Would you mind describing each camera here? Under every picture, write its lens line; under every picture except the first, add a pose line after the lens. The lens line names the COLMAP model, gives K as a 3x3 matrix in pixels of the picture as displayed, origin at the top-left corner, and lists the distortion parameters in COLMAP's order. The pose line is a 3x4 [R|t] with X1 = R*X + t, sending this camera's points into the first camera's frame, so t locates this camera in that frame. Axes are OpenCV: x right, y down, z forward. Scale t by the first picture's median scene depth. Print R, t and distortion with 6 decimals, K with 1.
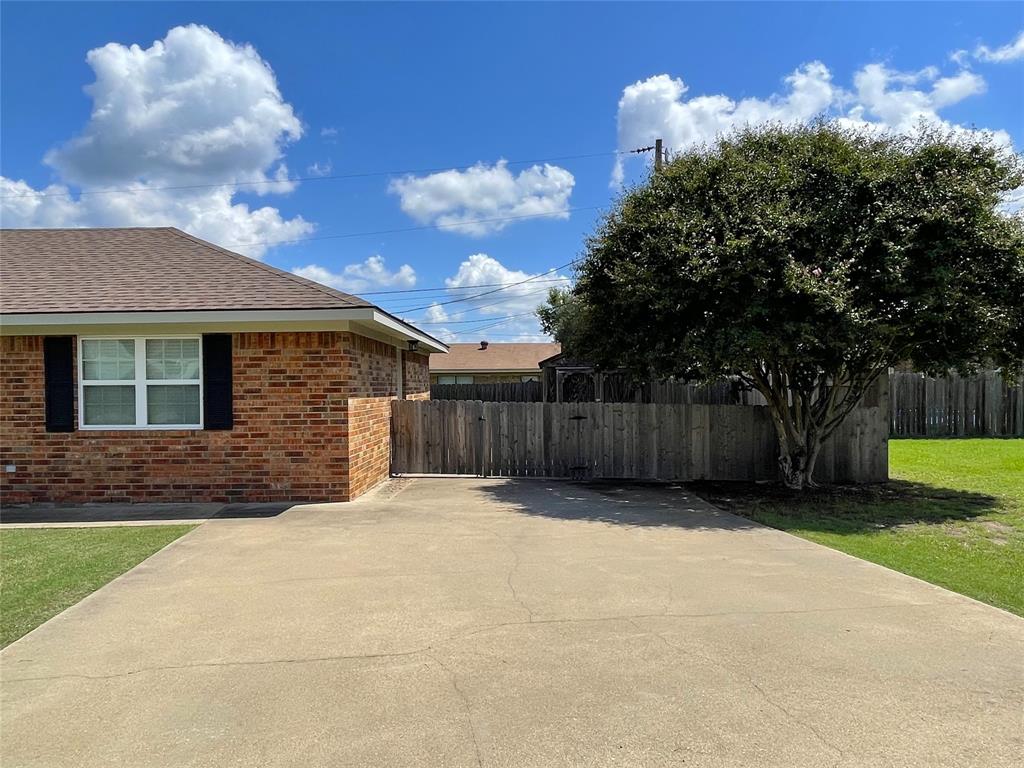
lens RADIAL K [[730.0, 0, 508.3], [0, 730.0, 393.0], [0, 0, 1]] dist [0.003216, -0.037370]
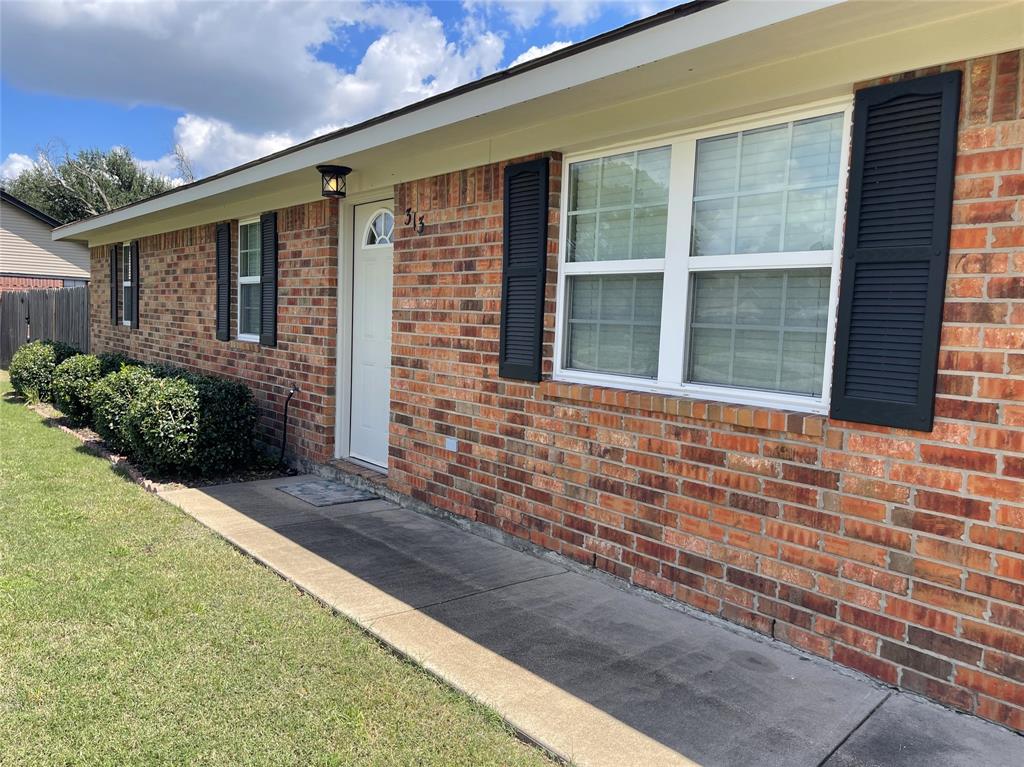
lens RADIAL K [[778.5, 0, 507.8], [0, 778.5, 387.5], [0, 0, 1]] dist [0.080642, -0.105418]
pose [[0.628472, 0.101198, -0.771221, -0.252257], [-0.051837, 0.994745, 0.088286, 0.016226], [0.776103, -0.015507, 0.630416, 0.693053]]
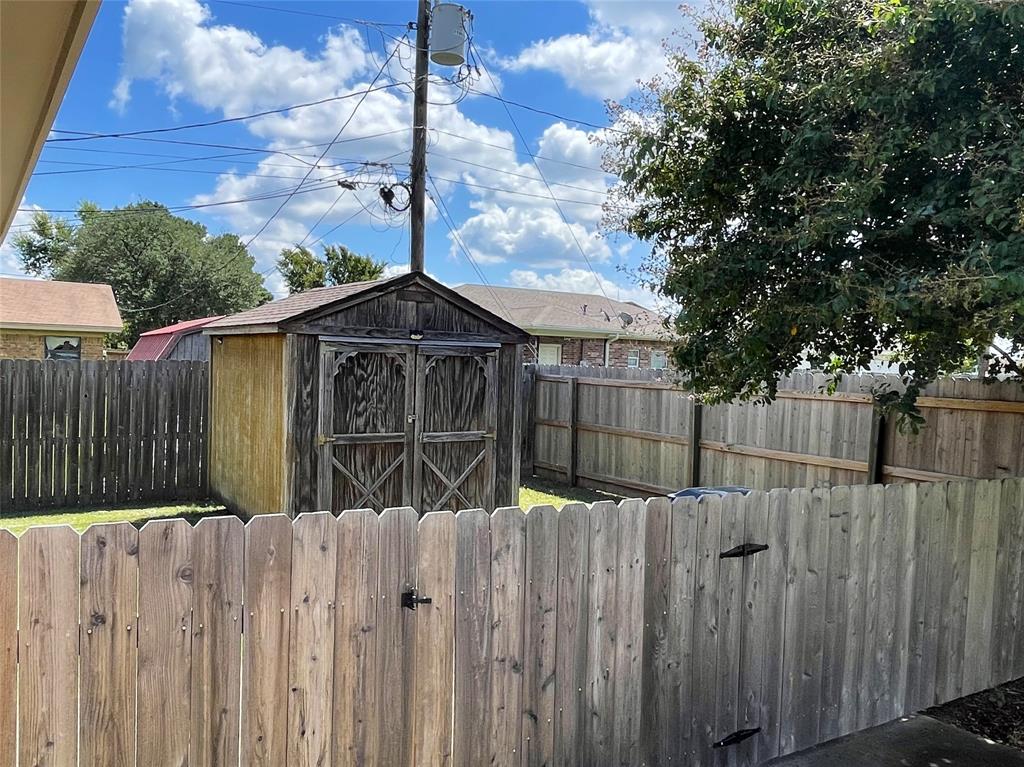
lens RADIAL K [[788.2, 0, 516.3], [0, 788.2, 385.9], [0, 0, 1]] dist [0.007638, -0.000645]
pose [[0.815694, 0.022667, 0.578039, -0.186881], [-0.041253, 0.998967, 0.019041, -0.037650], [-0.577010, -0.039378, 0.815787, 1.069338]]
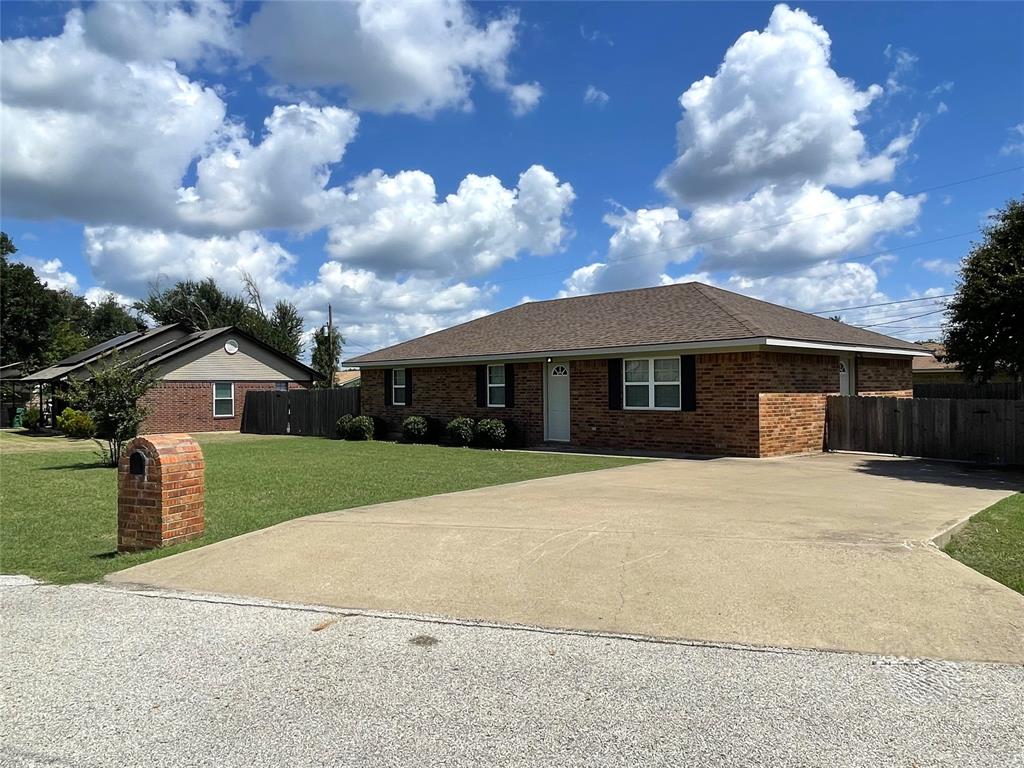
lens RADIAL K [[730.0, 0, 508.3], [0, 730.0, 393.0], [0, 0, 1]] dist [0.003216, -0.037370]
pose [[0.684177, 0.007728, -0.729275, 0.565094], [-0.005524, 0.999970, 0.005414, 0.001313], [0.729295, 0.000324, 0.684199, -0.484813]]
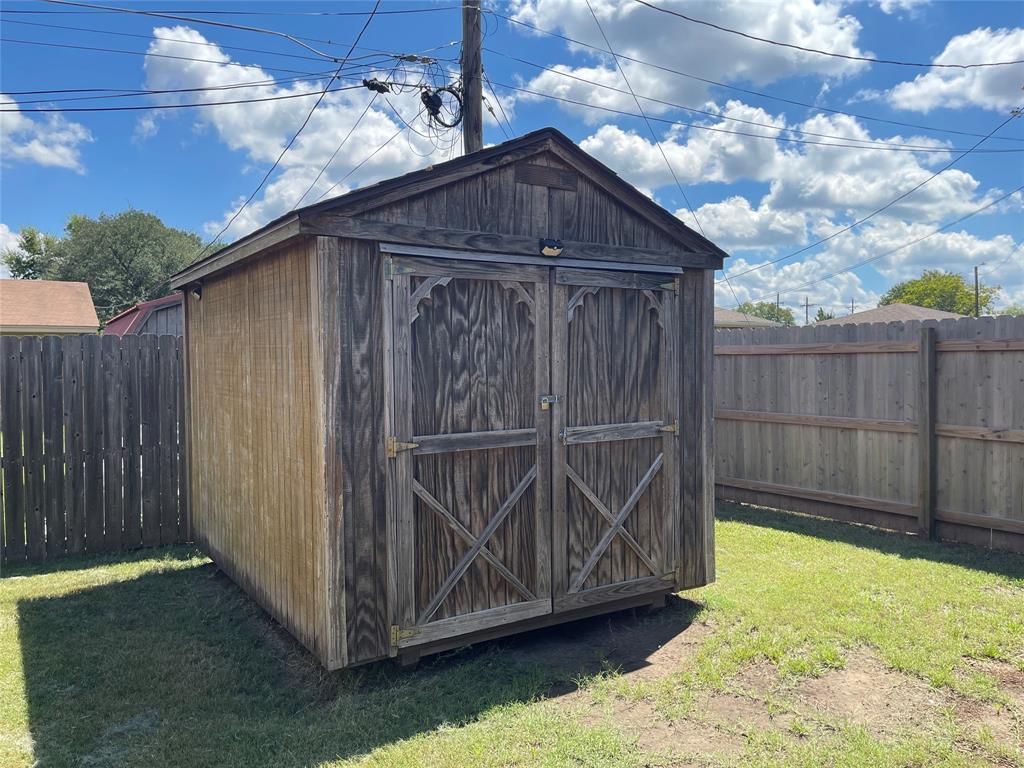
lens RADIAL K [[746.3, 0, 512.0], [0, 746.3, 384.0], [0, 0, 1]] dist [0.045620, 0.000139]
pose [[0.811665, -0.006397, 0.584089, -0.055946], [-0.001378, 0.999916, 0.012866, 0.003775], [-0.584122, -0.011248, 0.811588, 1.497759]]
